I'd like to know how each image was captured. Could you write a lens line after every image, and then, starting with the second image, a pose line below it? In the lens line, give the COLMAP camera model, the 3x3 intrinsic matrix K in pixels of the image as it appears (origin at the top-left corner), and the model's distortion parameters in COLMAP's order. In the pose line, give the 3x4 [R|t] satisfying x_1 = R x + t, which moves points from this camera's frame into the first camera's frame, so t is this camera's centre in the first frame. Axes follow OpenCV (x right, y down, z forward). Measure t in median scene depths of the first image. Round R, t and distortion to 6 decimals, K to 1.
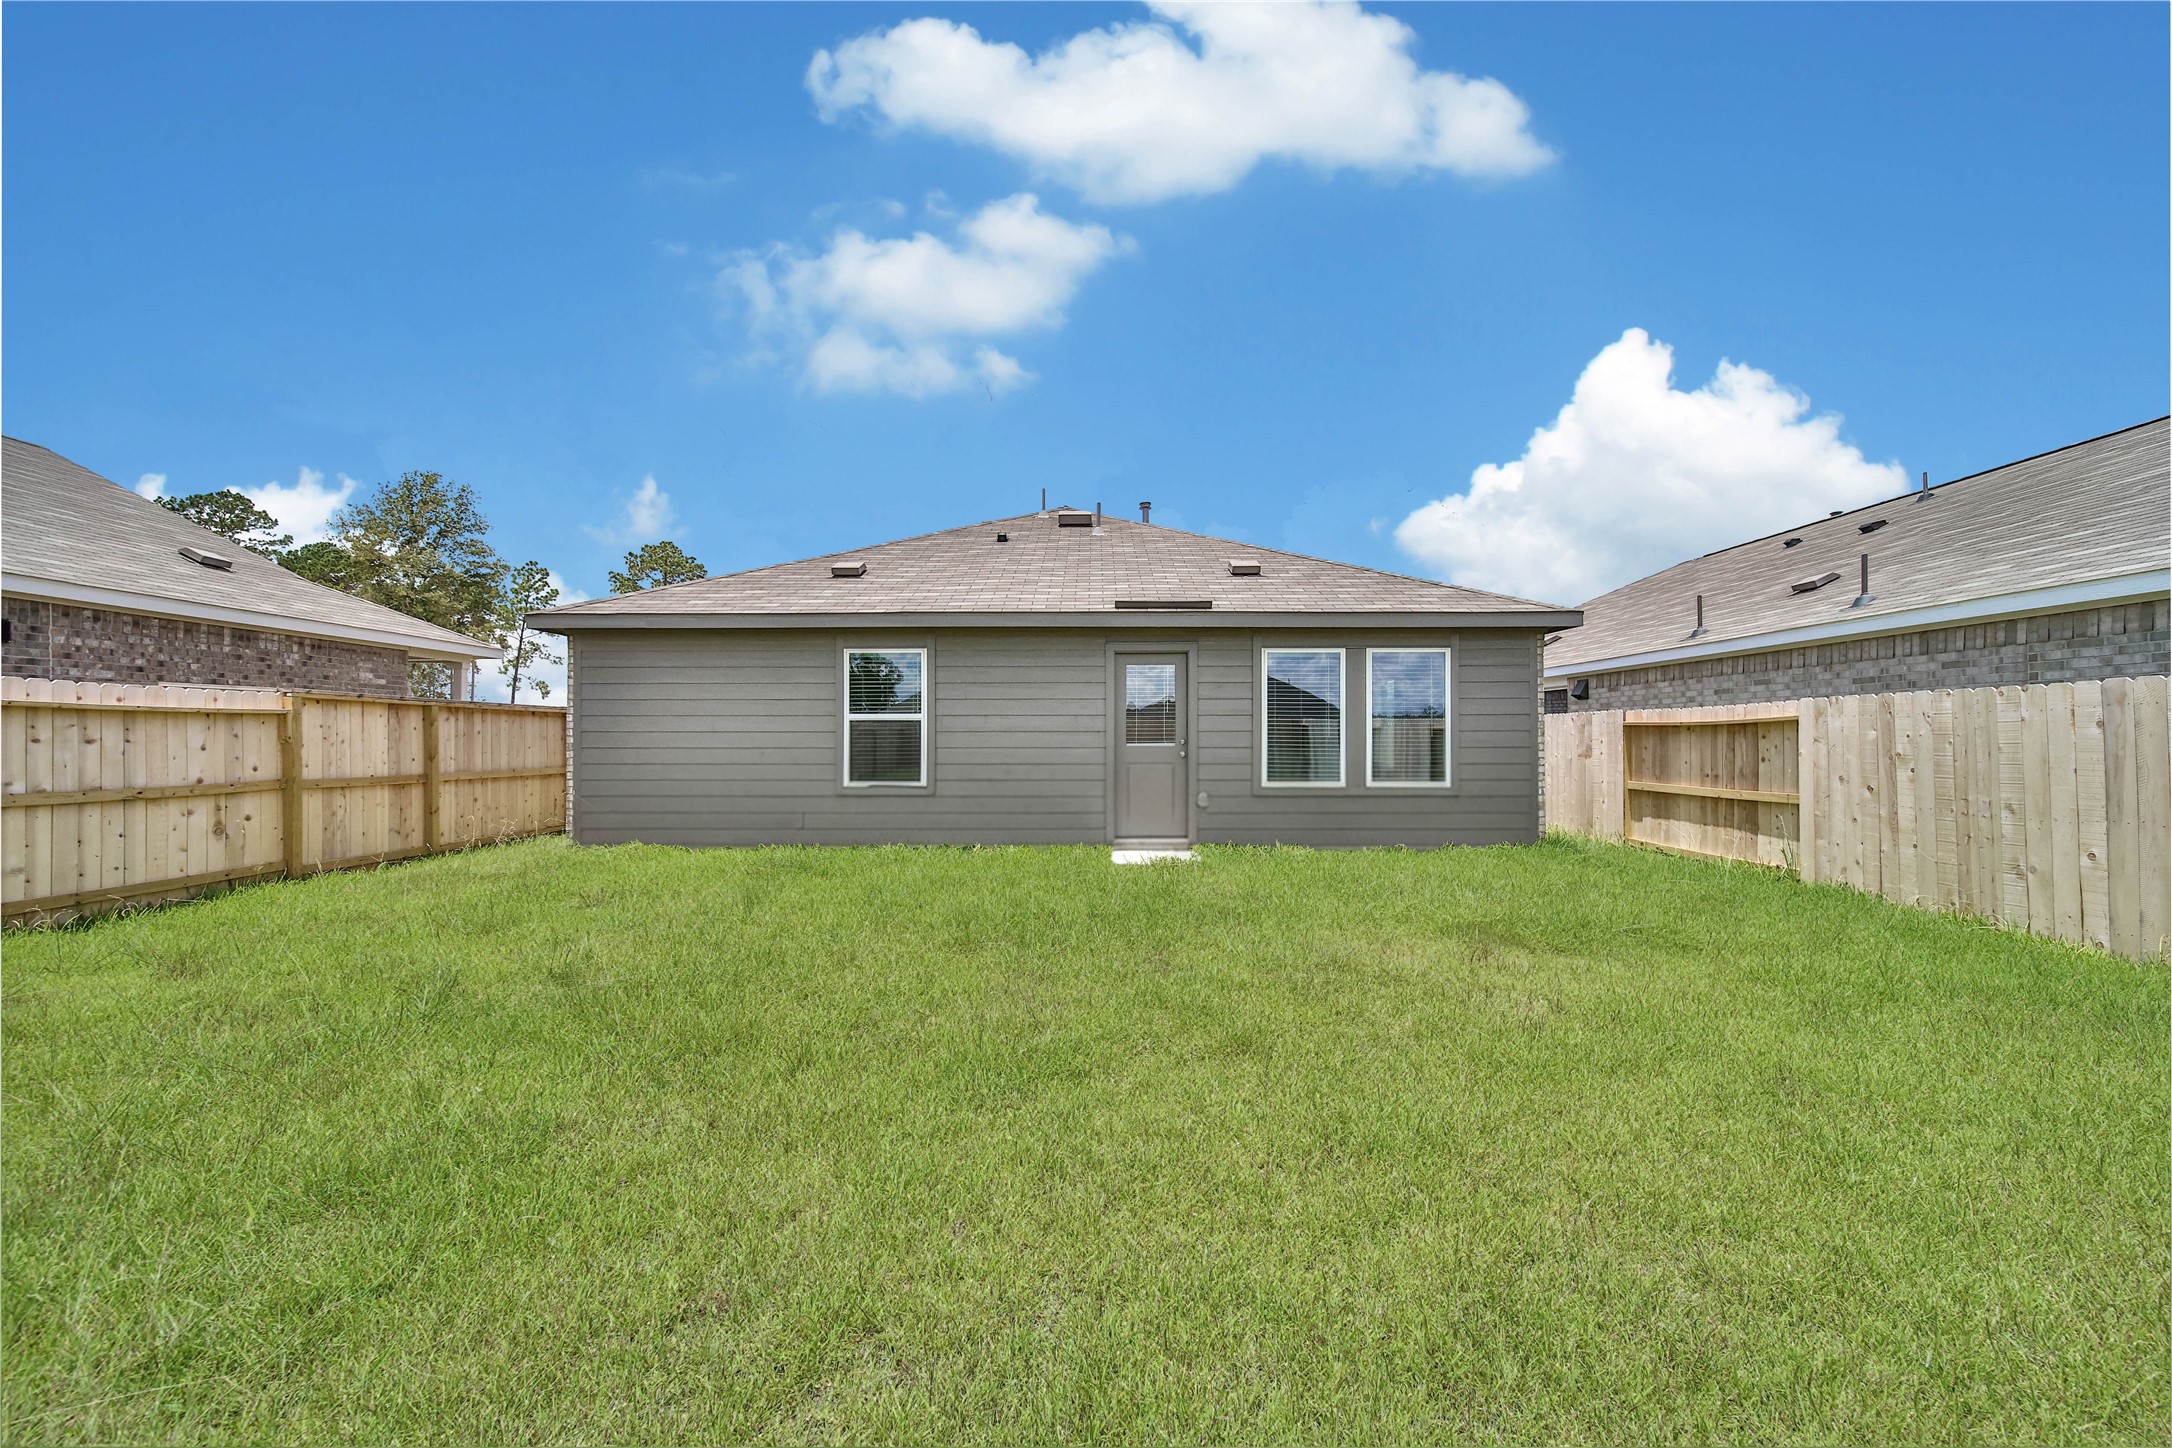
lens RADIAL K [[758.5, 0, 1078.0], [0, 758.5, 732.9], [0, 0, 1]] dist [0.000454, 0.000063]
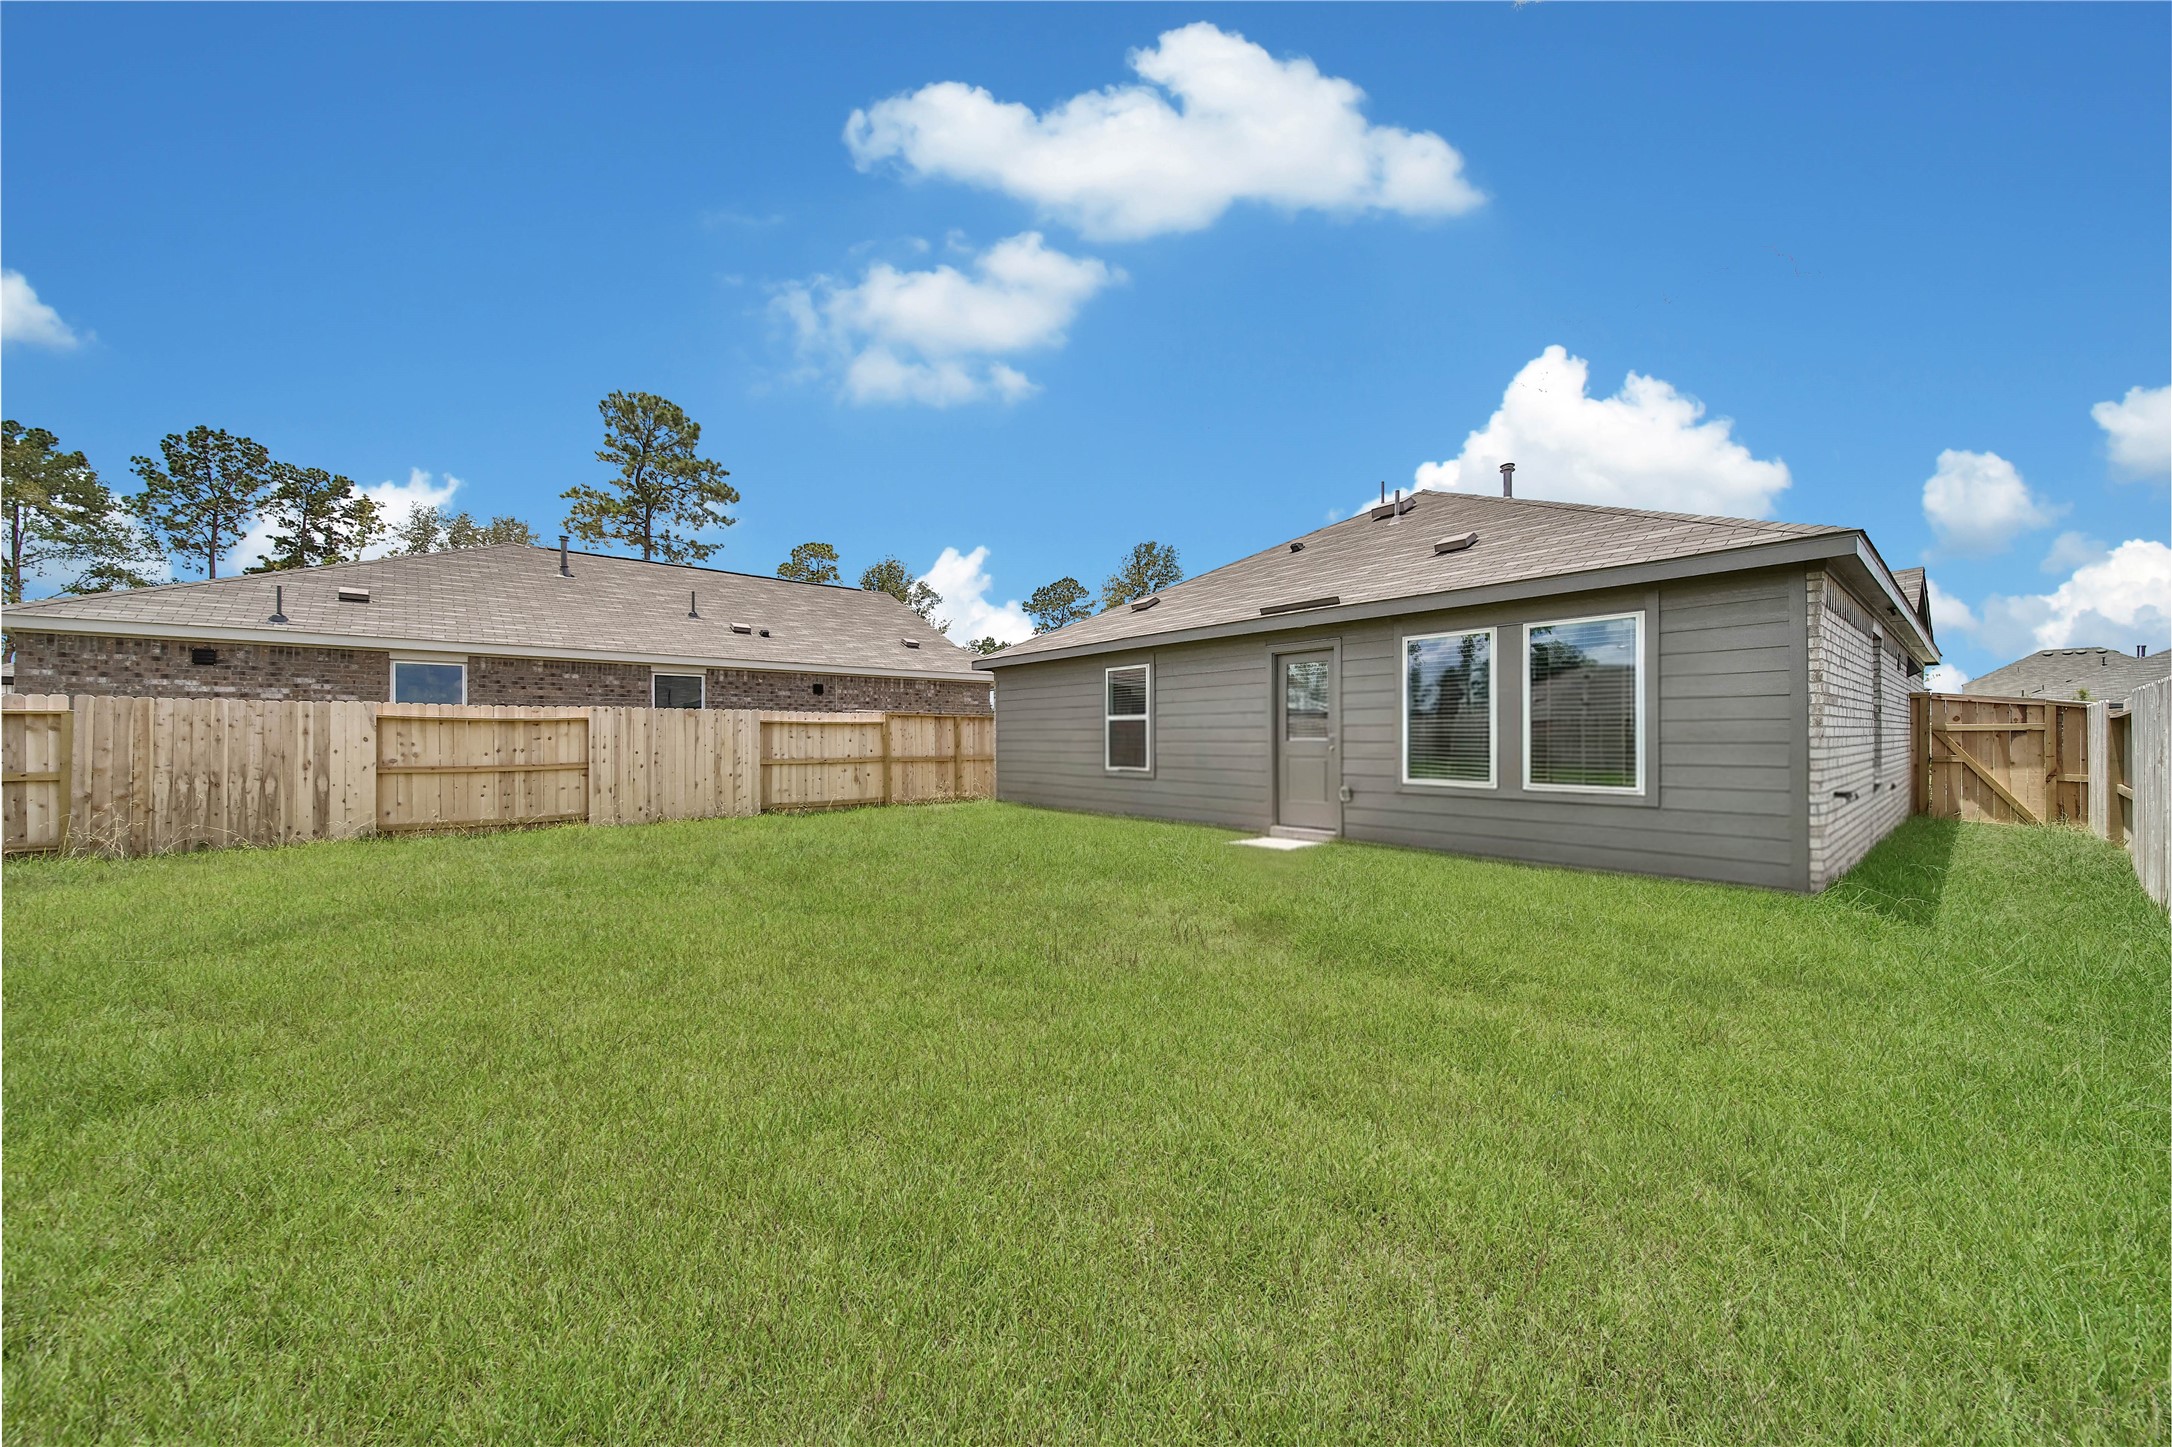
lens RADIAL K [[758.5, 0, 1078.0], [0, 758.5, 732.4], [0, 0, 1]] dist [0.000454, 0.000063]
pose [[0.656810, -0.007763, -0.754016, 0.690484], [0.008980, 0.999957, -0.002472, 0.006827], [0.754003, -0.005148, 0.656851, 0.073115]]
